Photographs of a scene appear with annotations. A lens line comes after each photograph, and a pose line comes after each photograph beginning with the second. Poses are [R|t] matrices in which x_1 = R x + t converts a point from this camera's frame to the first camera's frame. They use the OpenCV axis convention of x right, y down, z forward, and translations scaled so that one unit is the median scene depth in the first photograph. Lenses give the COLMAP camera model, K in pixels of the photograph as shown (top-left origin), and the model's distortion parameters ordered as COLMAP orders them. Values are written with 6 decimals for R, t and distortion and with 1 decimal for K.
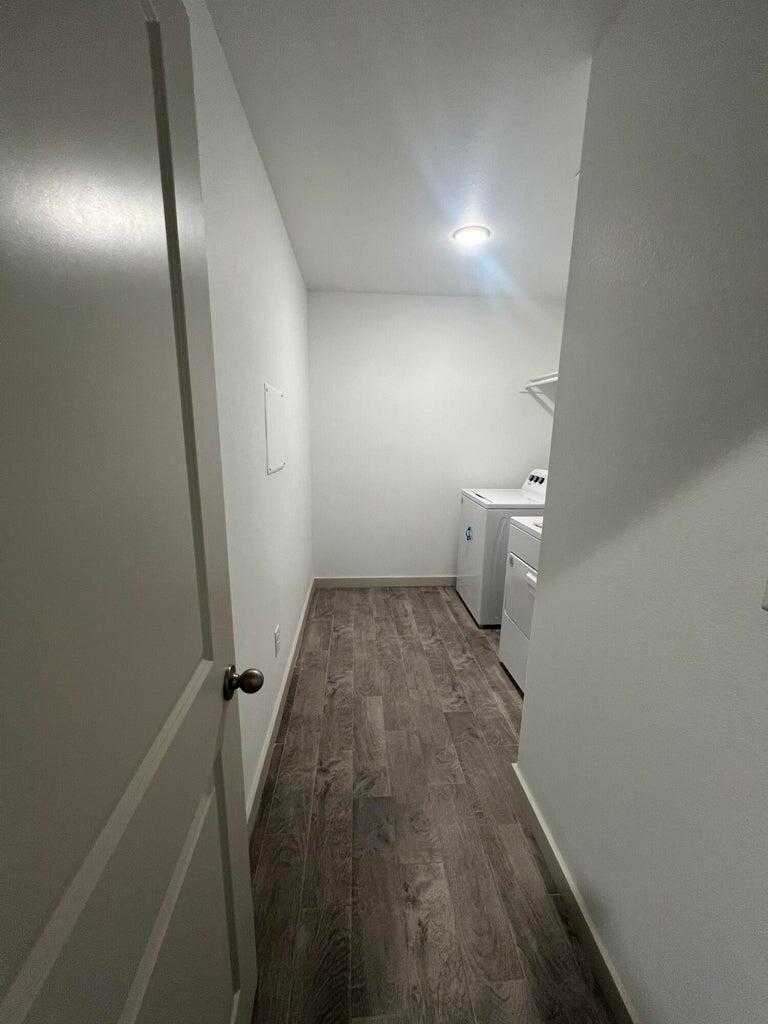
lens RADIAL K [[408.4, 0, 384.0], [0, 408.4, 512.0], [0, 0, 1]] dist [-0.000767, 0.000506]
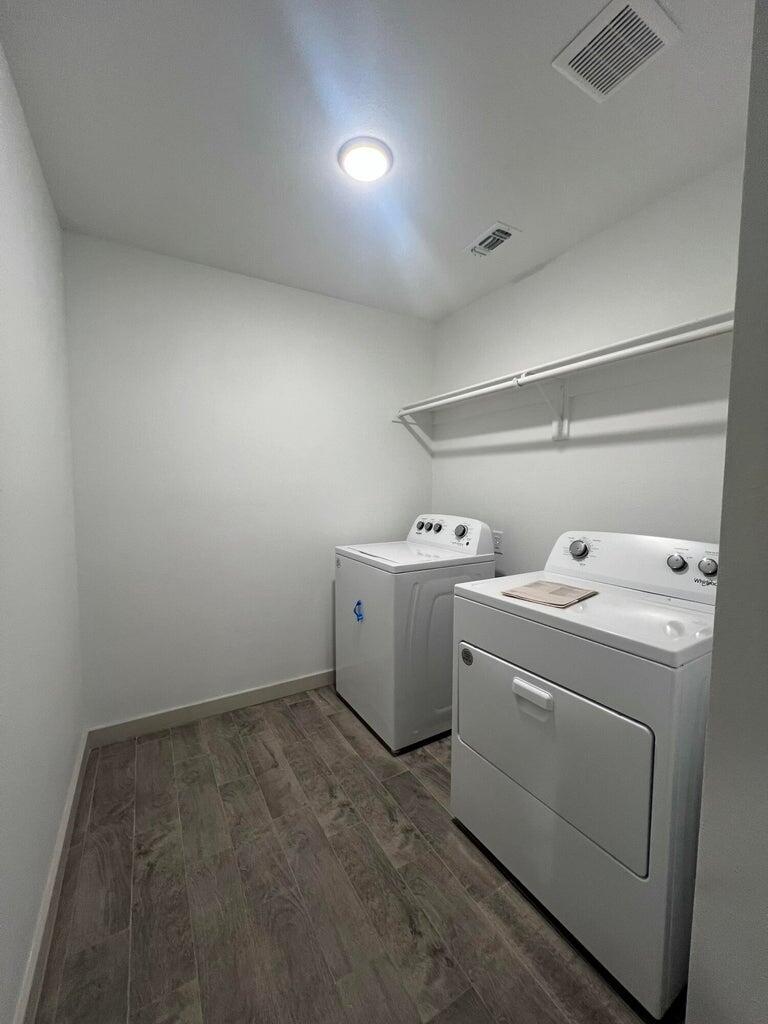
lens RADIAL K [[408.4, 0, 384.0], [0, 408.4, 512.0], [0, 0, 1]] dist [-0.000767, 0.000506]
pose [[0.894533, -0.042974, 0.444932, -0.054310], [0.101348, 0.988945, -0.108241, -0.033085], [-0.435362, 0.141918, 0.888999, 0.345347]]
